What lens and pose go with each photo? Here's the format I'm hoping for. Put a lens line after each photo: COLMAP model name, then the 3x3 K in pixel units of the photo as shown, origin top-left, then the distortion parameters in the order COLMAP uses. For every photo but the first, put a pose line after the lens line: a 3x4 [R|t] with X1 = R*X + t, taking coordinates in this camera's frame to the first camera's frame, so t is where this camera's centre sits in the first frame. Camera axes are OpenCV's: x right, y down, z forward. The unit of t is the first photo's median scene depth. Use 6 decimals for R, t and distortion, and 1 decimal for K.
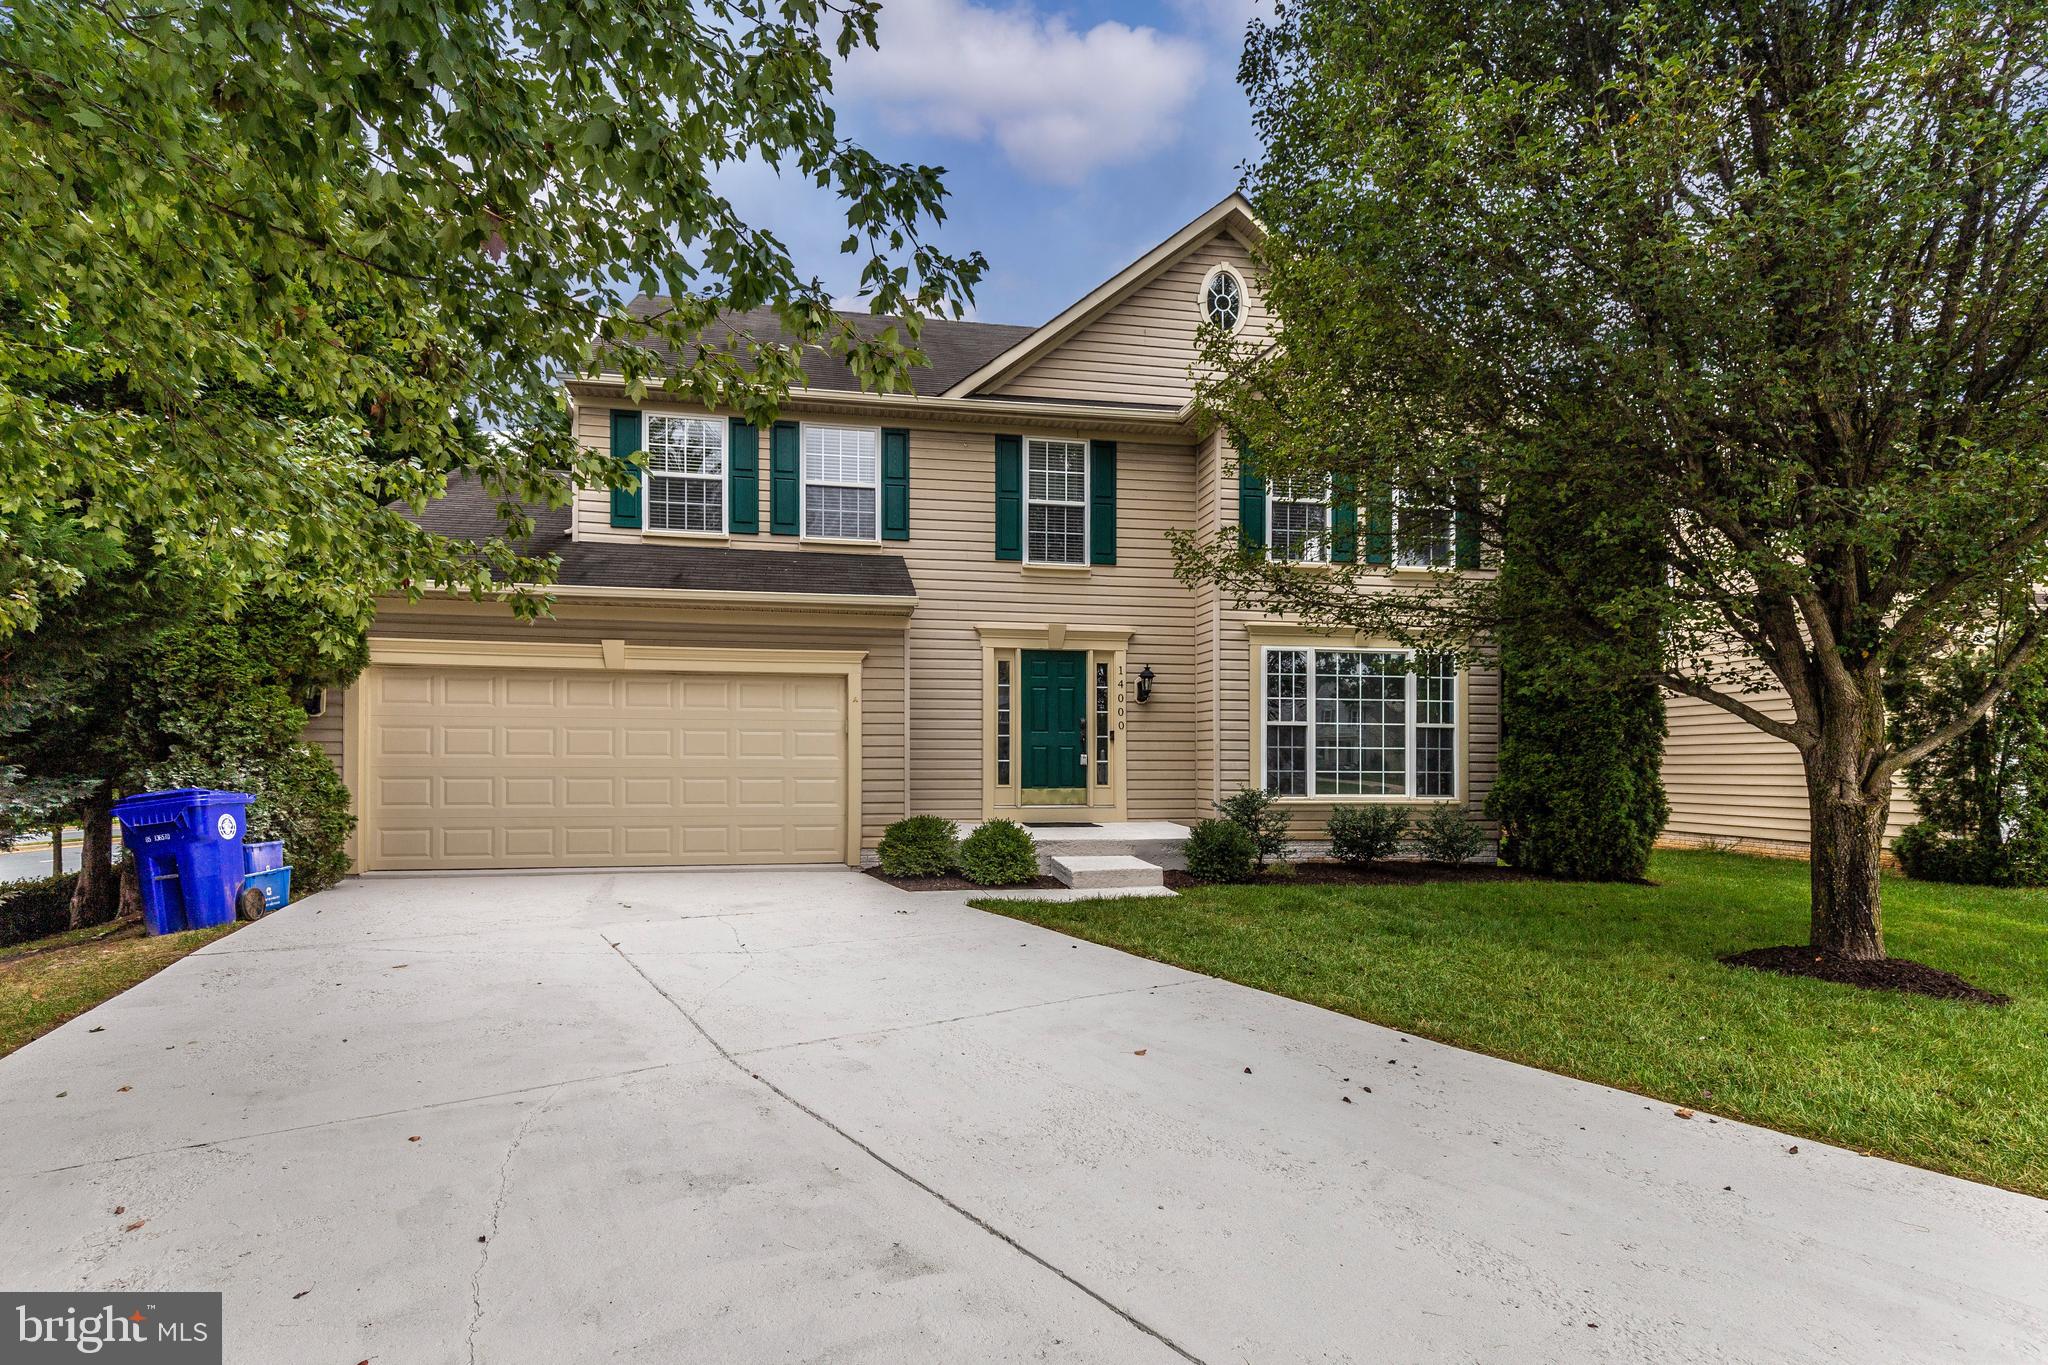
lens RADIAL K [[939.5, 0, 992.5], [0, 939.5, 716.4], [0, 0, 1]] dist [0.020872, -0.012763]
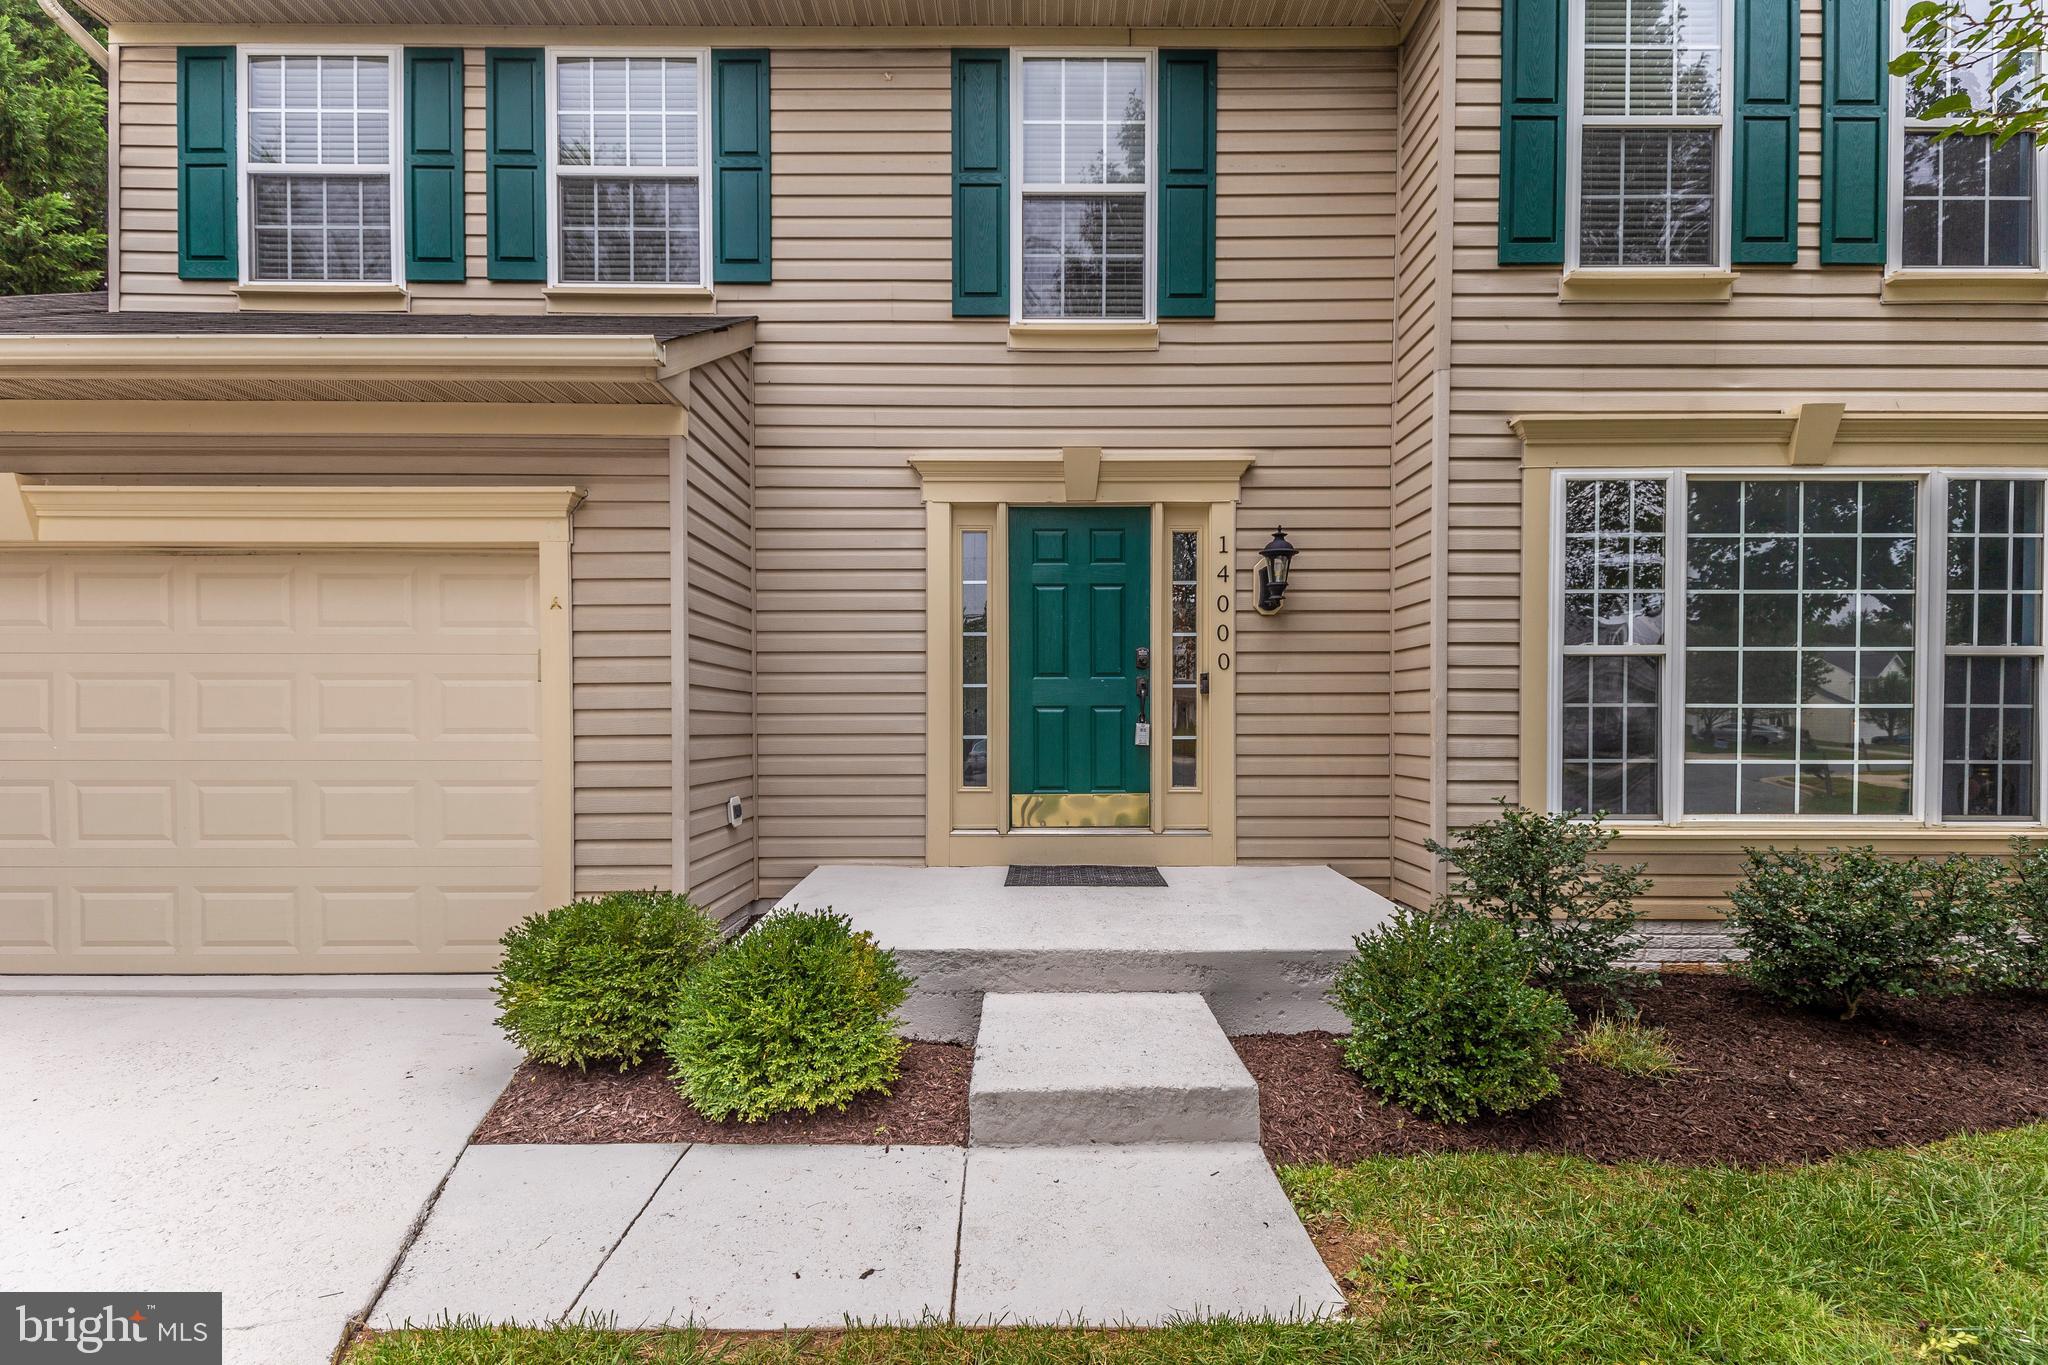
lens RADIAL K [[1055.2, 0, 992.2], [0, 1055.2, 712.9], [0, 0, 1]] dist [0.014331, -0.005974]
pose [[0.987108, -0.006103, -0.159938, 0.114009], [0.012558, 0.999145, 0.039381, 0.013810], [0.159561, -0.040882, 0.986341, 0.491394]]
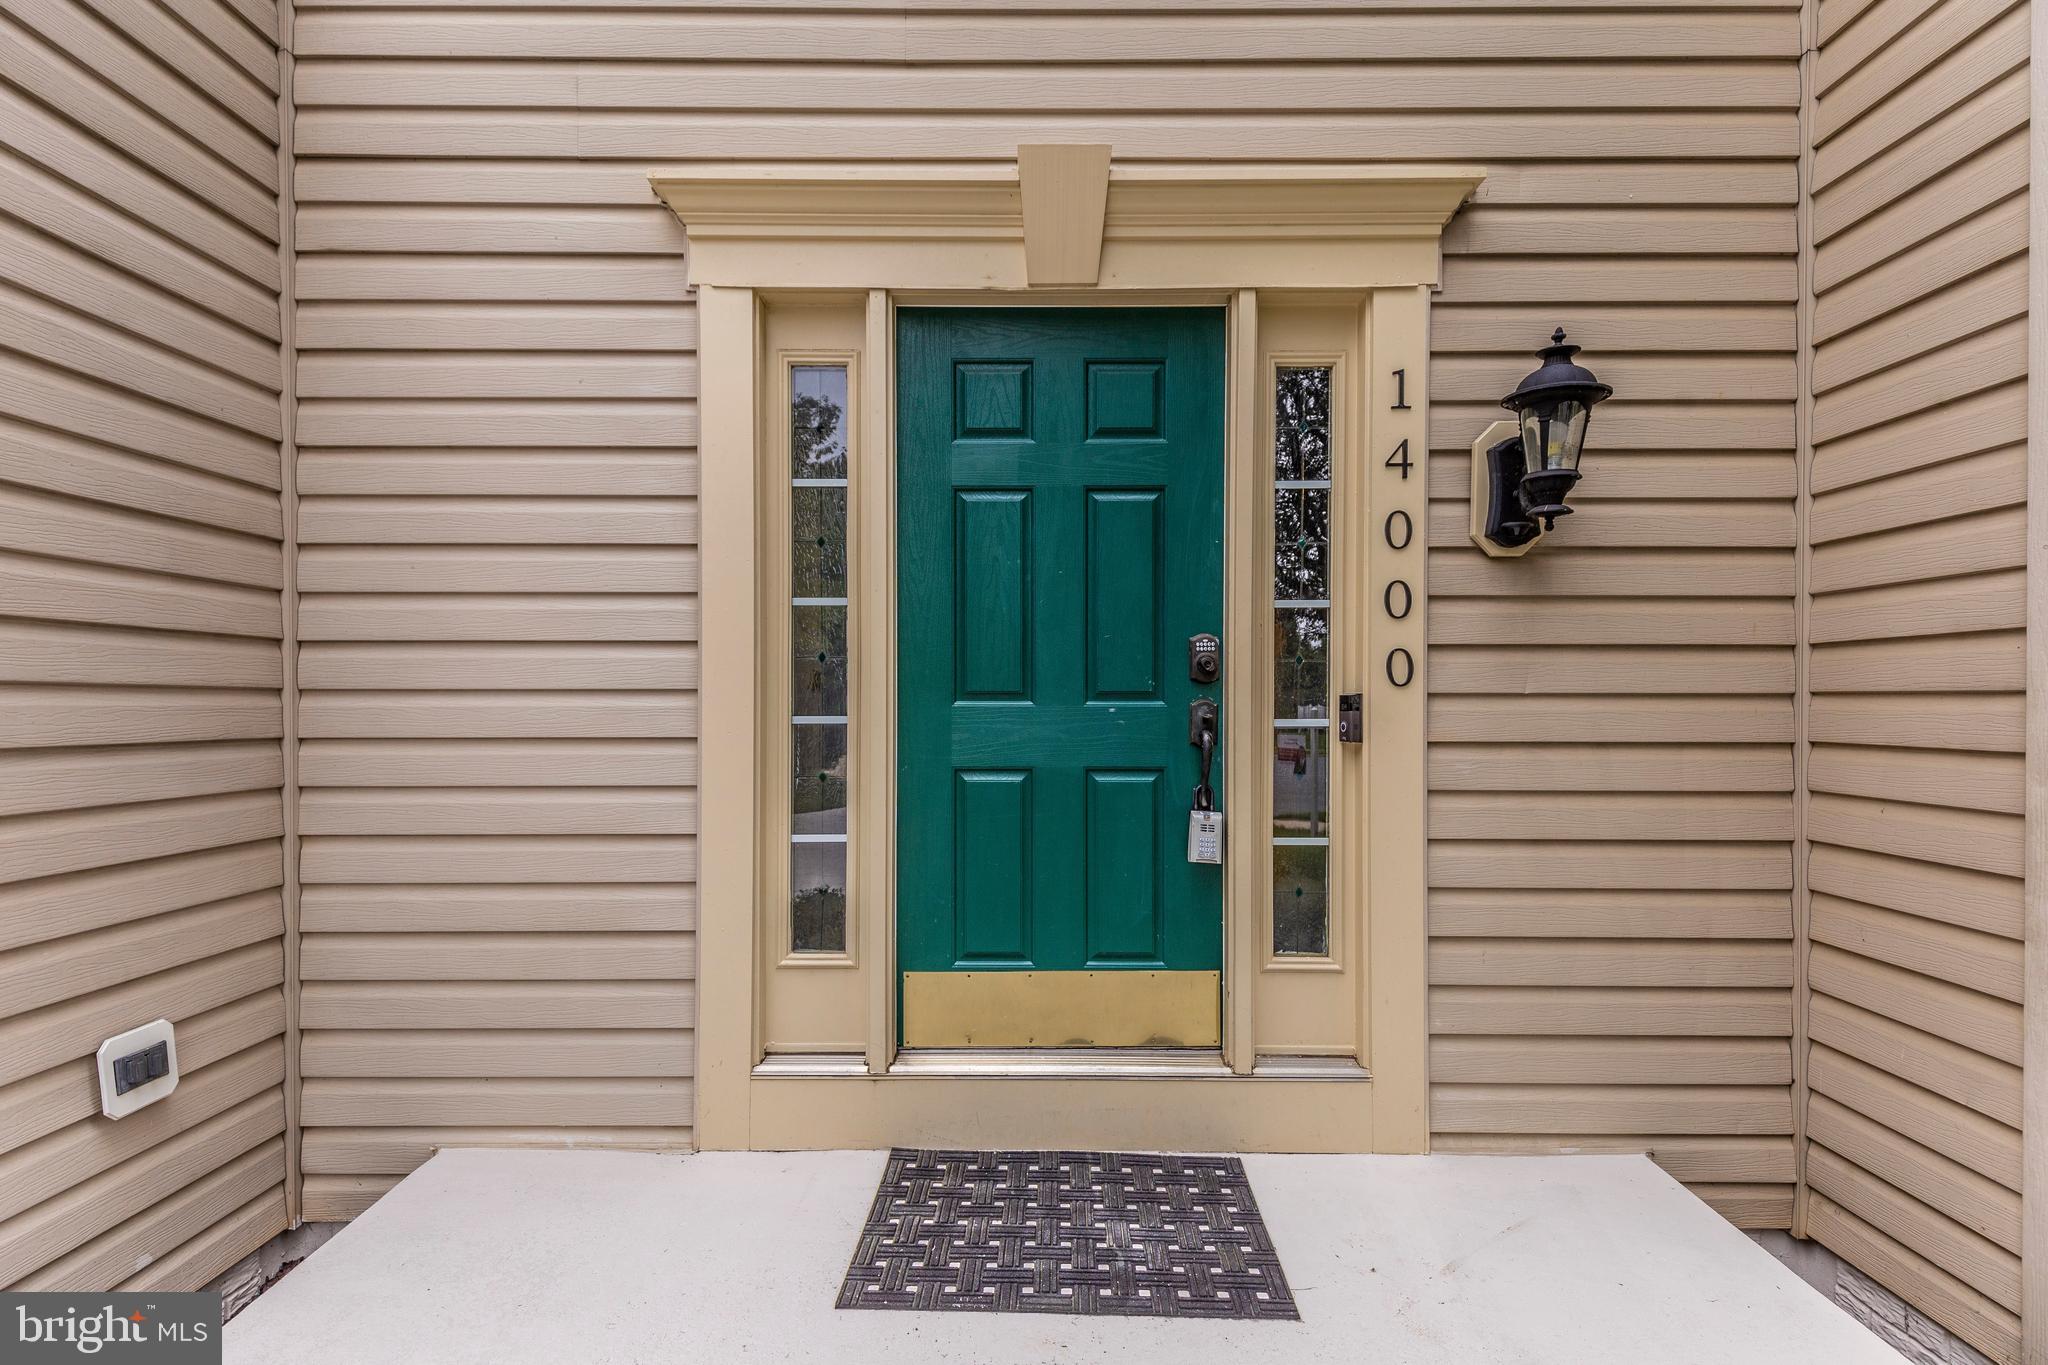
lens RADIAL K [[939.5, 0, 1022.1], [0, 939.5, 699.0], [0, 0, 1]] dist [0.020872, -0.012763]
pose [[0.984790, -0.001615, -0.173742, 0.099019], [0.010178, 0.998776, 0.048409, 0.006068], [0.173452, -0.049441, 0.983601, 0.845903]]
